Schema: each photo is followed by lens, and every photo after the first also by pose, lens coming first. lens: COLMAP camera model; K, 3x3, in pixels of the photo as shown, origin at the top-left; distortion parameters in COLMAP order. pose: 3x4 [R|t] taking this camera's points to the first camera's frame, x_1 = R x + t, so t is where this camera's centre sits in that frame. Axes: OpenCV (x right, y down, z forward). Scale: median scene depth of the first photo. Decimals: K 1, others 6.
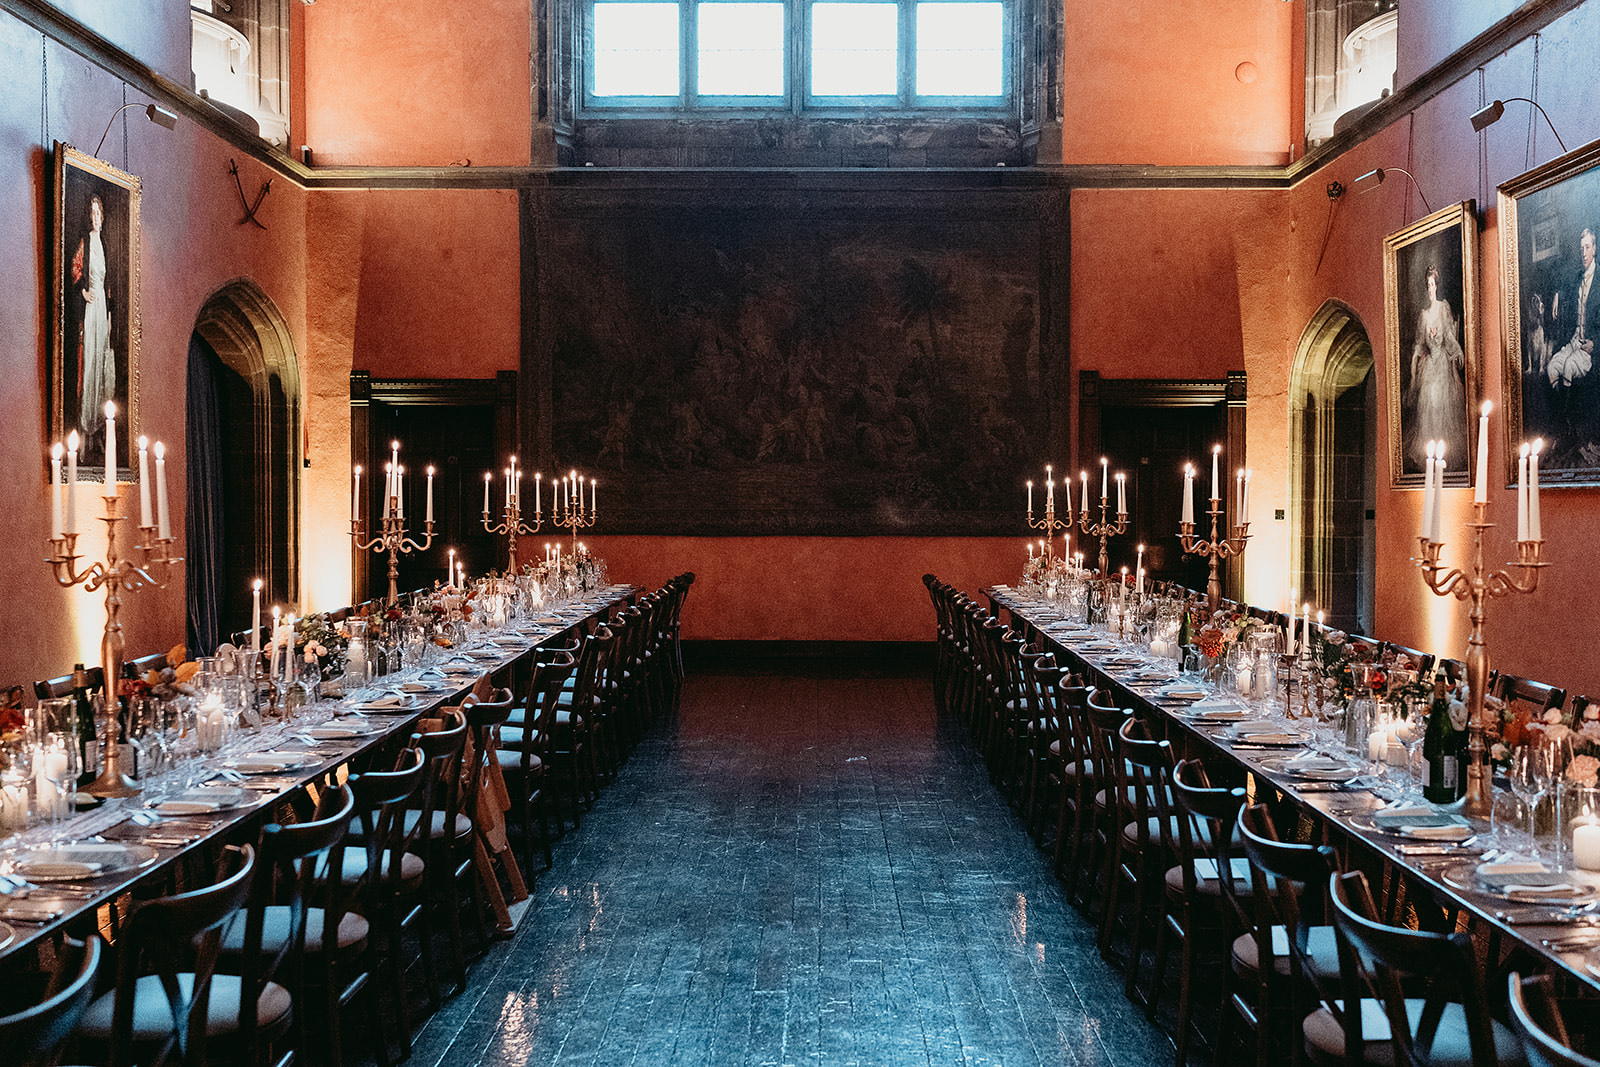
lens RADIAL K [[1307.6, 0, 800.0], [0, 1307.6, 533.5], [0, 0, 1]] dist [-0.007719, 0.001850]
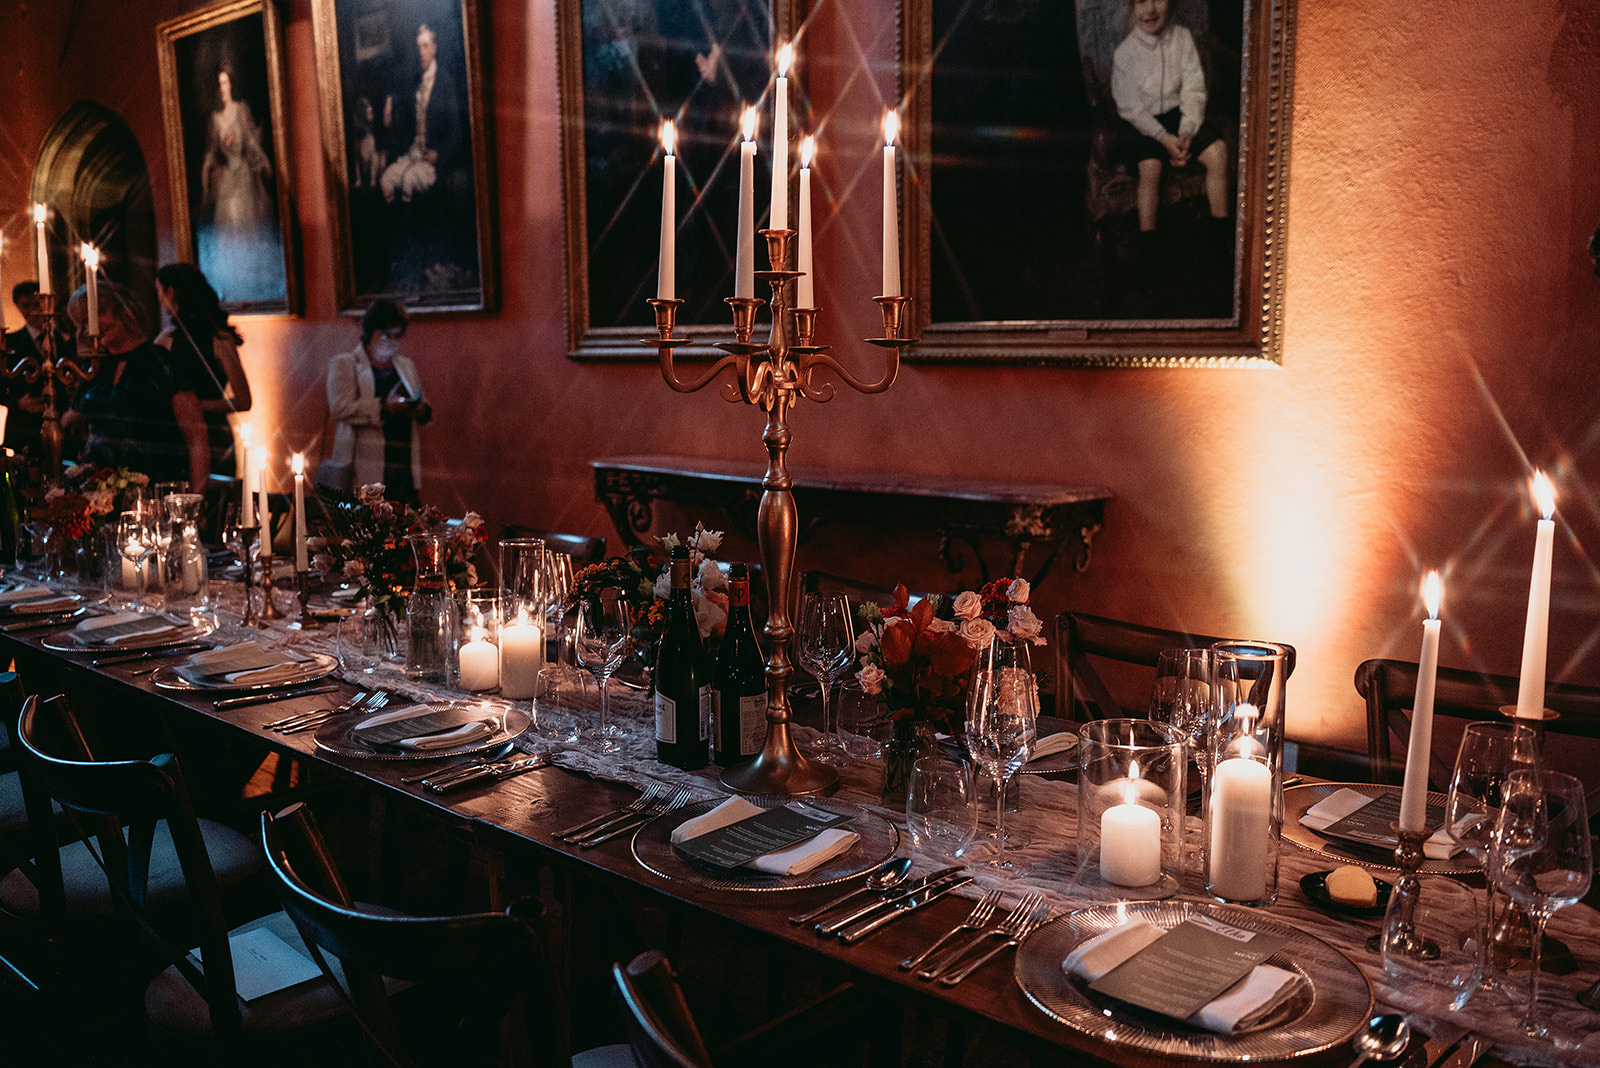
lens RADIAL K [[1307.6, 0, 800.0], [0, 1307.6, 534.0], [0, 0, 1]] dist [-0.007719, 0.001850]
pose [[0.625232, -0.098216, 0.774234, 0.025085], [0.007491, 0.992759, 0.119888, 0.010613], [-0.780403, -0.069158, 0.621441, 0.184685]]
